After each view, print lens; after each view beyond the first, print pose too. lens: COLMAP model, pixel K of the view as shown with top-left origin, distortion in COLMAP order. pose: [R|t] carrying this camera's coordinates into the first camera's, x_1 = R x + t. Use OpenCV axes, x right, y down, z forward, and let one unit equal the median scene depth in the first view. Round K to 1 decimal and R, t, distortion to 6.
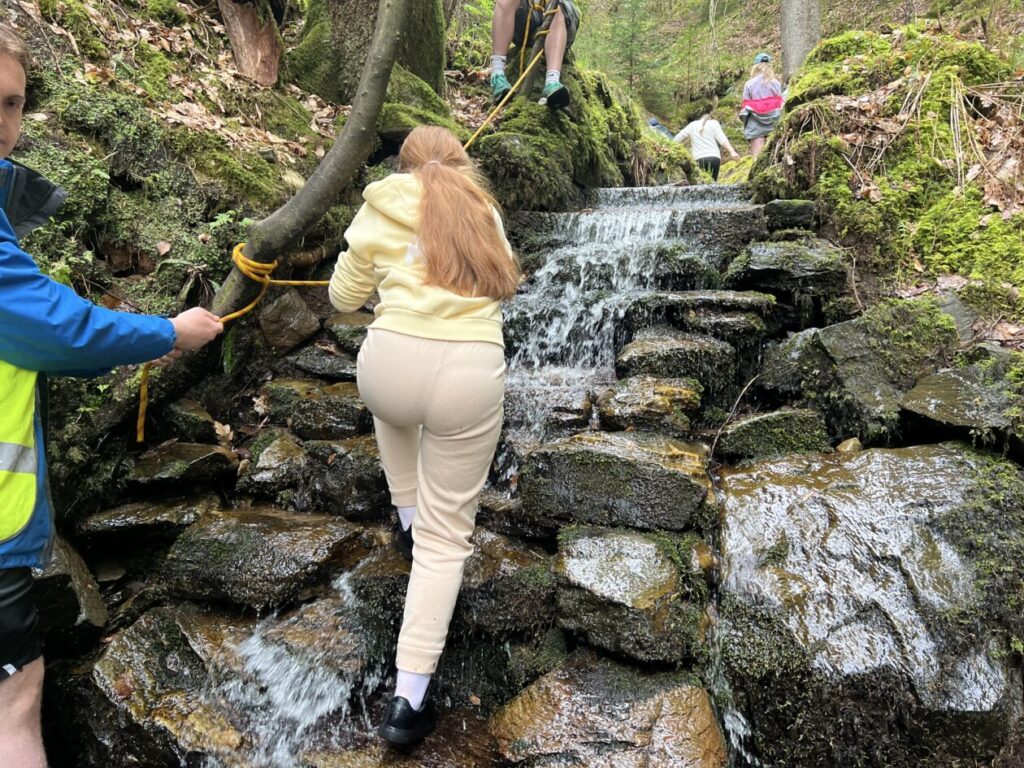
lens RADIAL K [[773.0, 0, 510.5], [0, 773.0, 385.6], [0, 0, 1]] dist [0.046776, -0.048685]
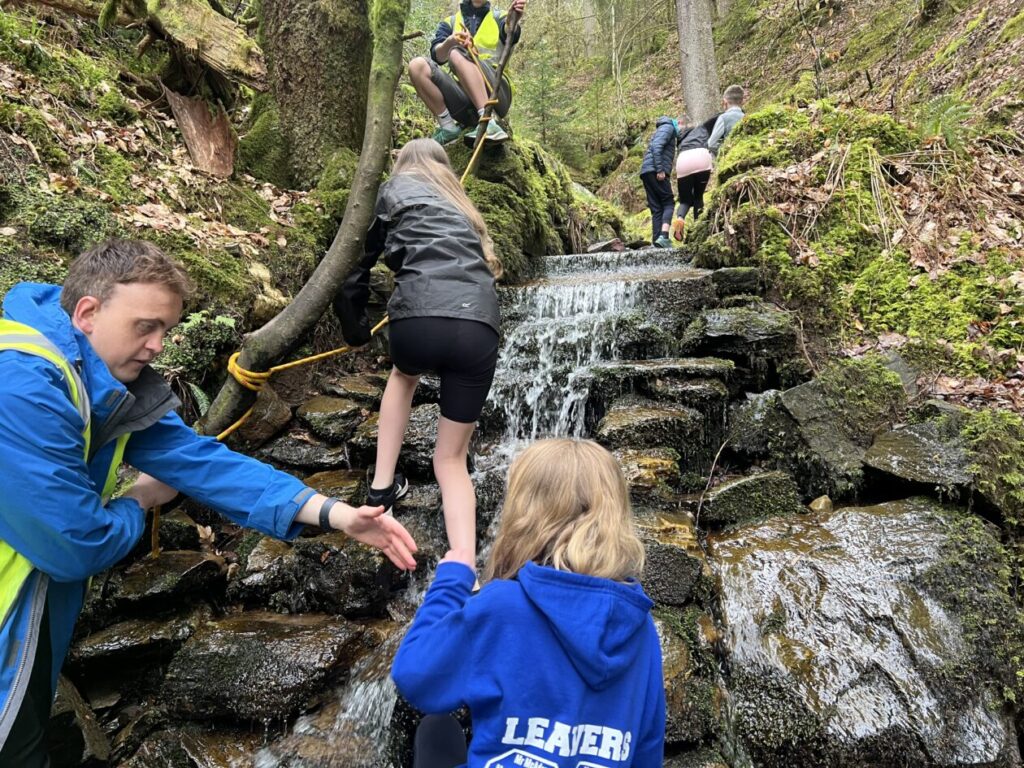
lens RADIAL K [[773.0, 0, 509.9], [0, 773.0, 384.8], [0, 0, 1]] dist [0.046776, -0.048685]
pose [[0.993735, -0.059725, 0.094468, -0.073511], [0.065173, 0.996320, -0.055673, -0.051340], [-0.090795, 0.061481, 0.993970, -0.021520]]
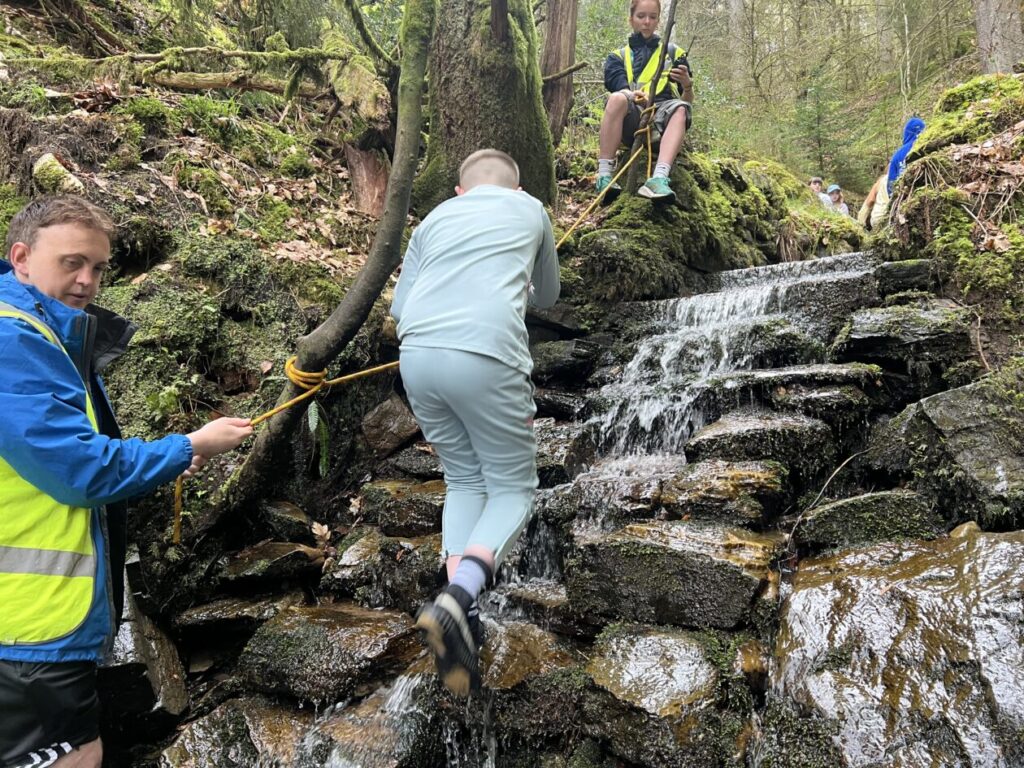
lens RADIAL K [[773.0, 0, 512.8], [0, 773.0, 384.6], [0, 0, 1]] dist [0.046776, -0.048685]
pose [[0.961670, -0.073572, -0.264155, 0.194016], [0.038160, 0.989867, -0.136773, 0.016207], [0.271541, 0.121450, 0.954733, 0.026626]]
